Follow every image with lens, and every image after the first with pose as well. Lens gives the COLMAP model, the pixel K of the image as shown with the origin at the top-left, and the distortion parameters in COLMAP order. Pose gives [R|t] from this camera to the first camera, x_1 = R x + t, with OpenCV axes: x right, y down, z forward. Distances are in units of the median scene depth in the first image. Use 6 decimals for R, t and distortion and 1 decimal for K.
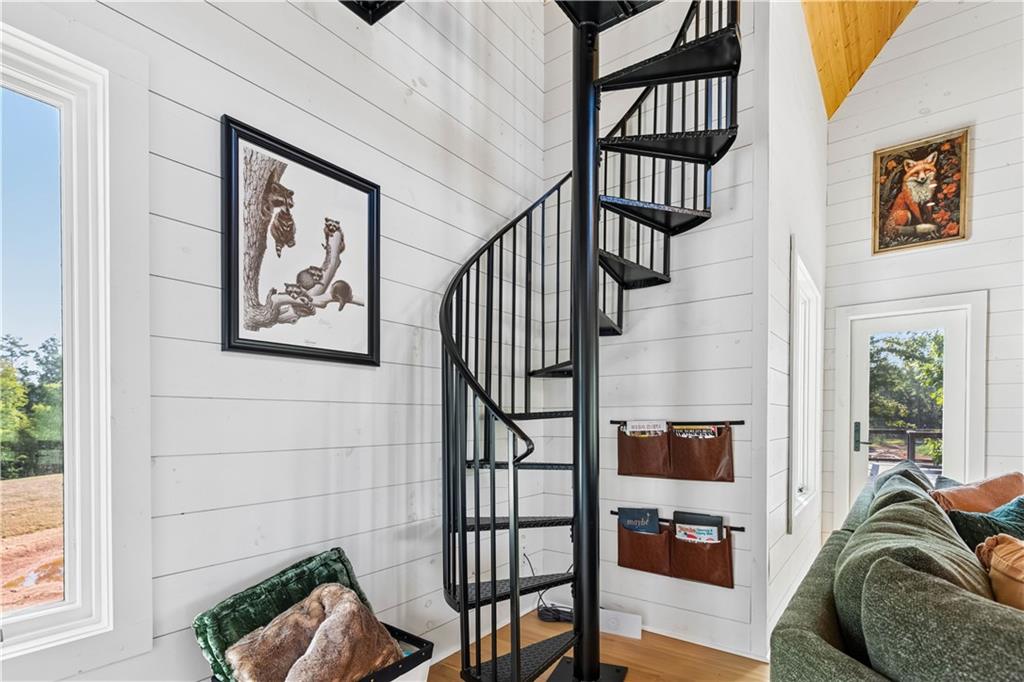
lens RADIAL K [[492.7, 0, 518.4], [0, 492.7, 424.5], [0, 0, 1]] dist [0.000308, -0.000517]
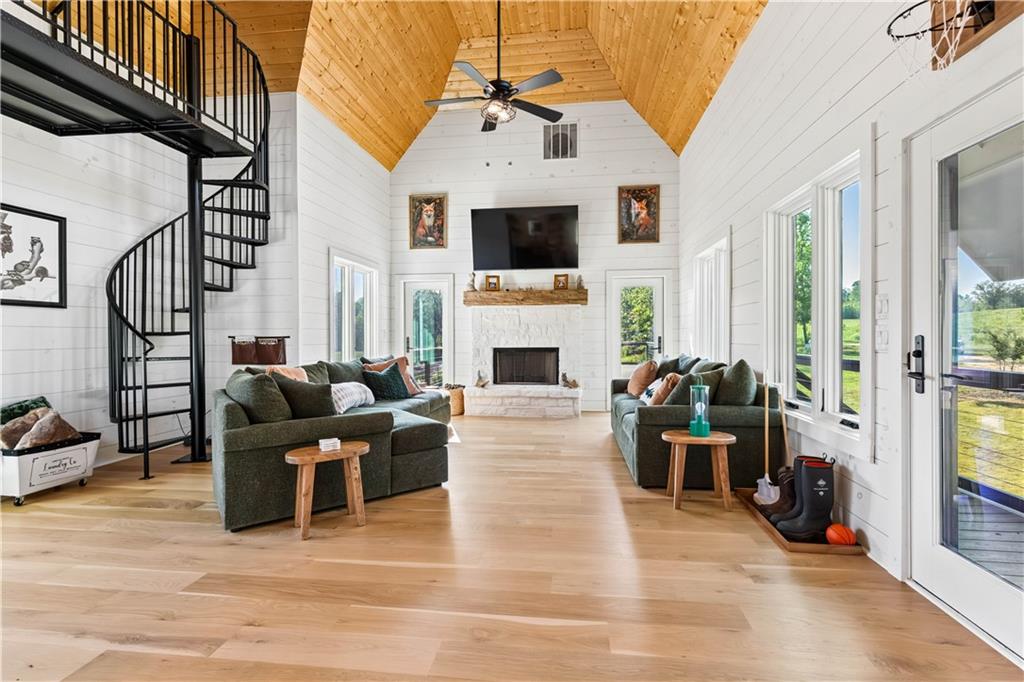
lens RADIAL K [[470.1, 0, 514.4], [0, 470.1, 340.2], [0, 0, 1]] dist [0.002872, -0.000063]
pose [[0.872706, -0.006148, 0.488208, 0.305190], [0.008221, 0.999964, -0.002102, 0.022753], [-0.488177, 0.005848, 0.872725, -1.287716]]
